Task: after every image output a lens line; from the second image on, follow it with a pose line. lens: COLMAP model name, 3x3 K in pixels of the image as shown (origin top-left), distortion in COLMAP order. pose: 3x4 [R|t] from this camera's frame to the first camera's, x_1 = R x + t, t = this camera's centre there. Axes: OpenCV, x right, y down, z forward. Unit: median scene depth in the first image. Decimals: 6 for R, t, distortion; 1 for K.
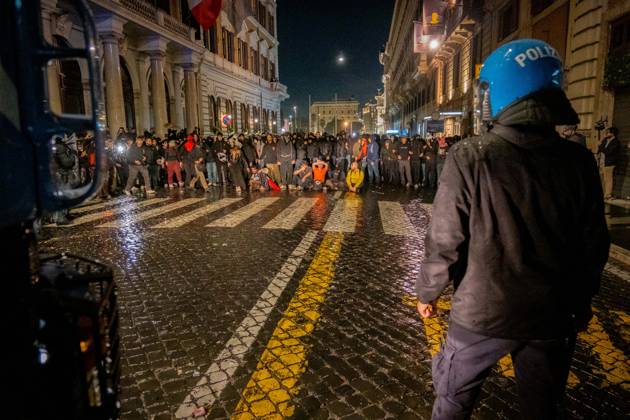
lens RADIAL K [[415.9, 0, 315.0], [0, 415.9, 210.0], [0, 0, 1]] dist [-0.000068, -0.004925]
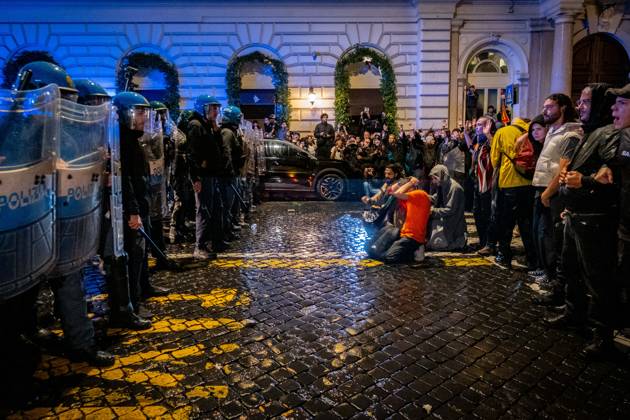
lens RADIAL K [[424.4, 0, 315.0], [0, 424.4, 210.0], [0, 0, 1]] dist [0.001688, -0.001677]
pose [[0.175678, 0.146836, -0.973435, 0.115340], [-0.159038, 0.980058, 0.119133, -0.012845], [0.971516, 0.133884, 0.195527, 0.091545]]
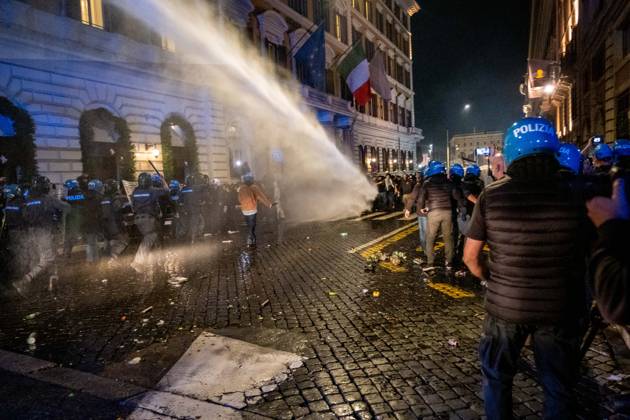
lens RADIAL K [[415.9, 0, 315.0], [0, 415.9, 210.0], [0, 0, 1]] dist [-0.000068, -0.004925]
pose [[0.945063, -0.017398, -0.326424, 0.032264], [-0.010243, 0.996516, -0.082769, 0.031373], [0.326727, 0.081565, 0.941593, -0.214520]]
